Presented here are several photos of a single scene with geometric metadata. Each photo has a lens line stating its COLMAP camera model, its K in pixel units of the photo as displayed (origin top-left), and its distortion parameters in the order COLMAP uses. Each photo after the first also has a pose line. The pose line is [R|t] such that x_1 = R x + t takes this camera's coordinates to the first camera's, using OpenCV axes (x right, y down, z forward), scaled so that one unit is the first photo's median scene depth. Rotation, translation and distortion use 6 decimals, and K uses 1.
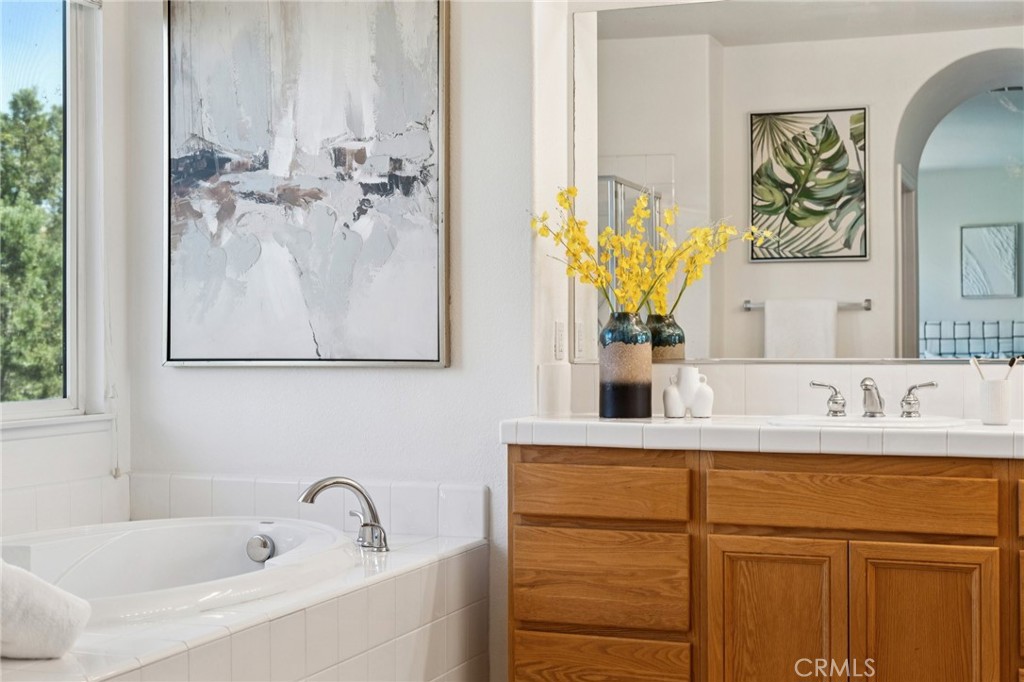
lens RADIAL K [[1516.5, 0, 508.0], [0, 1516.5, 341.0], [0, 0, 1]] dist [0.005276, 0.000000]
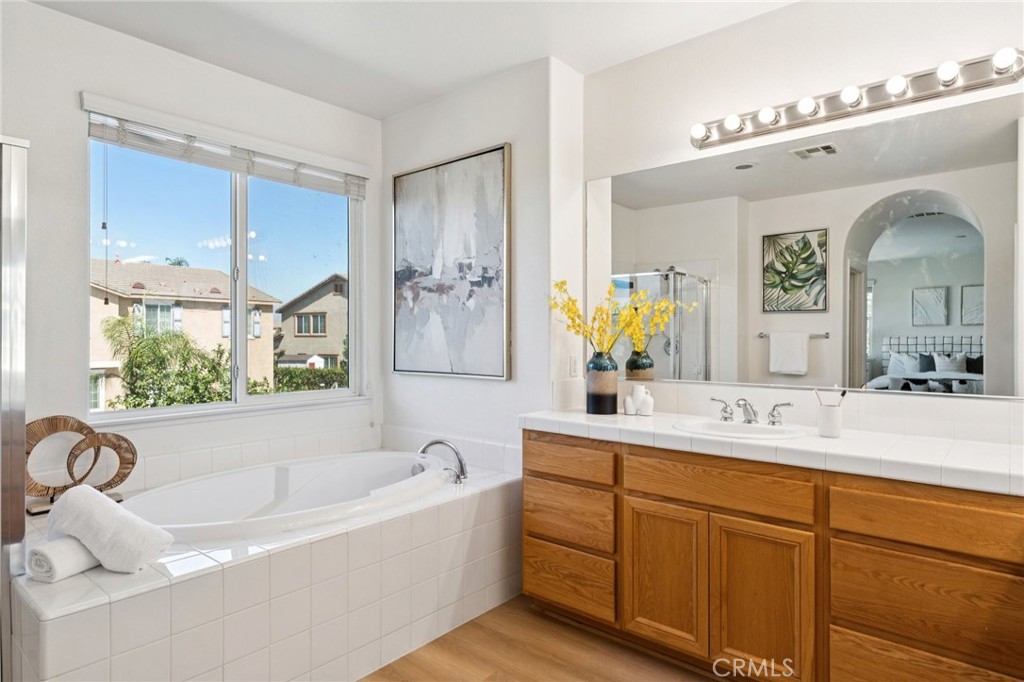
lens RADIAL K [[579.3, 0, 522.9], [0, 579.3, 340.1], [0, 0, 1]] dist [0.006529, 0.001705]
pose [[0.941204, 0.005444, -0.337795, 0.214547], [-0.003564, 0.999975, 0.006186, -0.036138], [0.337820, -0.004619, 0.941199, 0.352524]]
